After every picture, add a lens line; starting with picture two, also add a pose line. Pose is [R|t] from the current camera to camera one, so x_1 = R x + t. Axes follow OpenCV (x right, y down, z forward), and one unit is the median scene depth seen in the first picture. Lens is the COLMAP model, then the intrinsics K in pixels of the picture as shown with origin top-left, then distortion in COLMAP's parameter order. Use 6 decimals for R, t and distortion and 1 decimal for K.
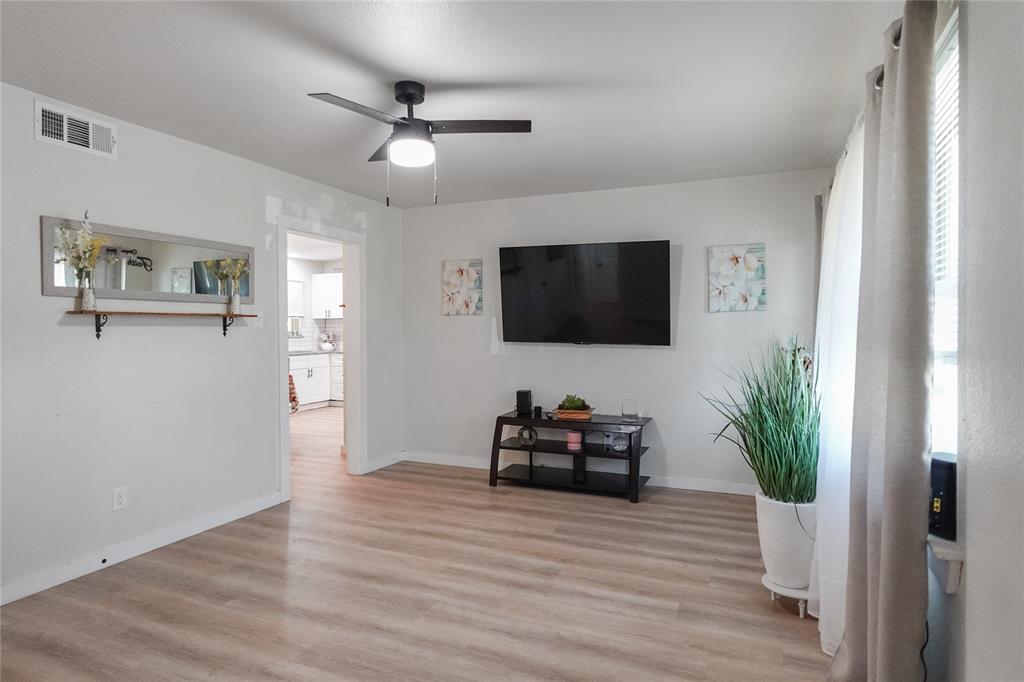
lens RADIAL K [[591.5, 0, 510.7], [0, 591.5, 323.5], [0, 0, 1]] dist [-0.000103, 0.001717]
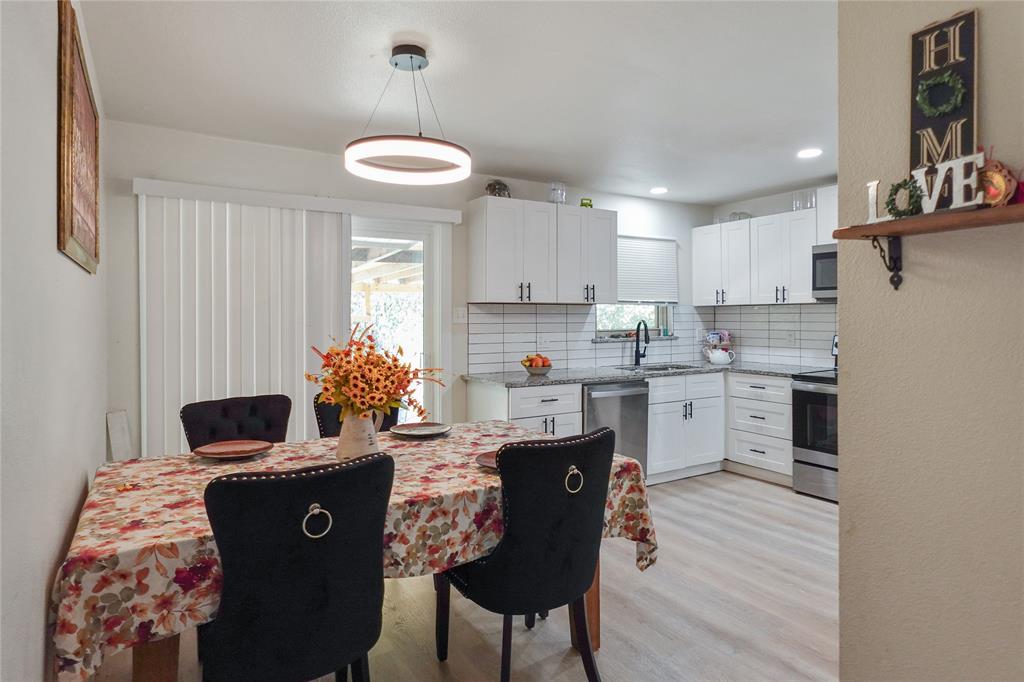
lens RADIAL K [[591.5, 0, 510.7], [0, 591.5, 323.5], [0, 0, 1]] dist [-0.000103, 0.001717]
pose [[0.815502, 0.008527, -0.578691, -0.151698], [0.002847, 0.999820, 0.018744, -0.002652], [0.578747, -0.016933, 0.815331, 0.445151]]
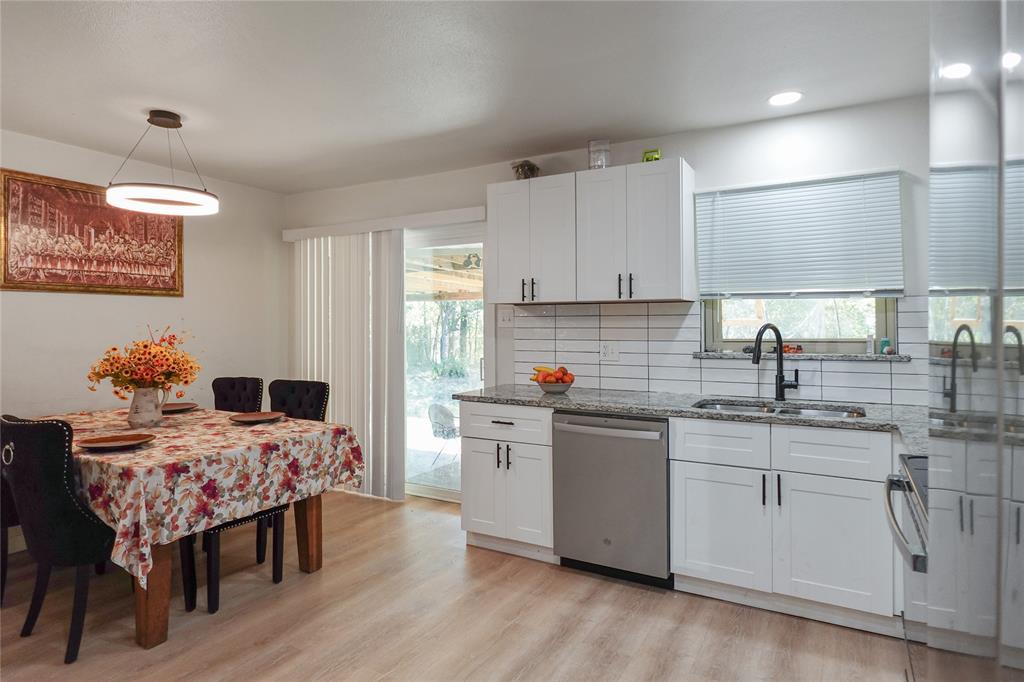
lens RADIAL K [[591.5, 0, 510.7], [0, 591.5, 323.5], [0, 0, 1]] dist [-0.000103, 0.001717]
pose [[-0.112882, 0.002125, -0.993606, -0.035833], [0.009555, 0.999954, 0.001053, 0.002454], [0.993562, -0.009375, -0.112897, 0.842191]]
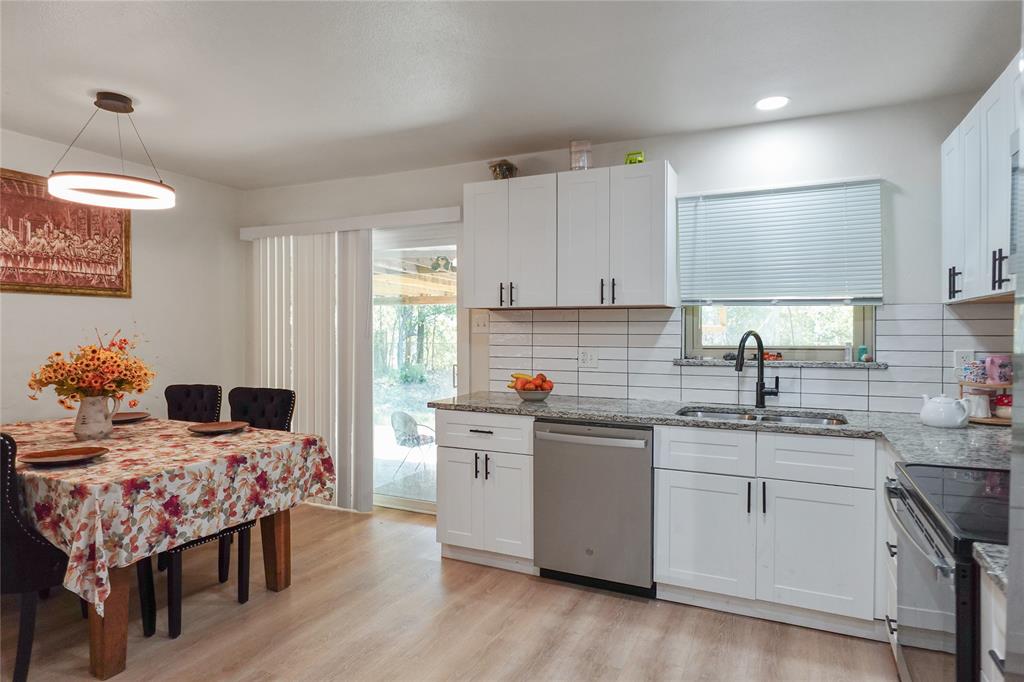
lens RADIAL K [[598.1, 0, 512.0], [0, 598.1, 341.0], [0, 0, 1]] dist [0.000974, -0.001260]
pose [[-0.037473, 0.021949, -0.999057, -0.042678], [0.003223, 0.999756, 0.021844, 0.002294], [0.999292, -0.002401, -0.037535, 0.828527]]
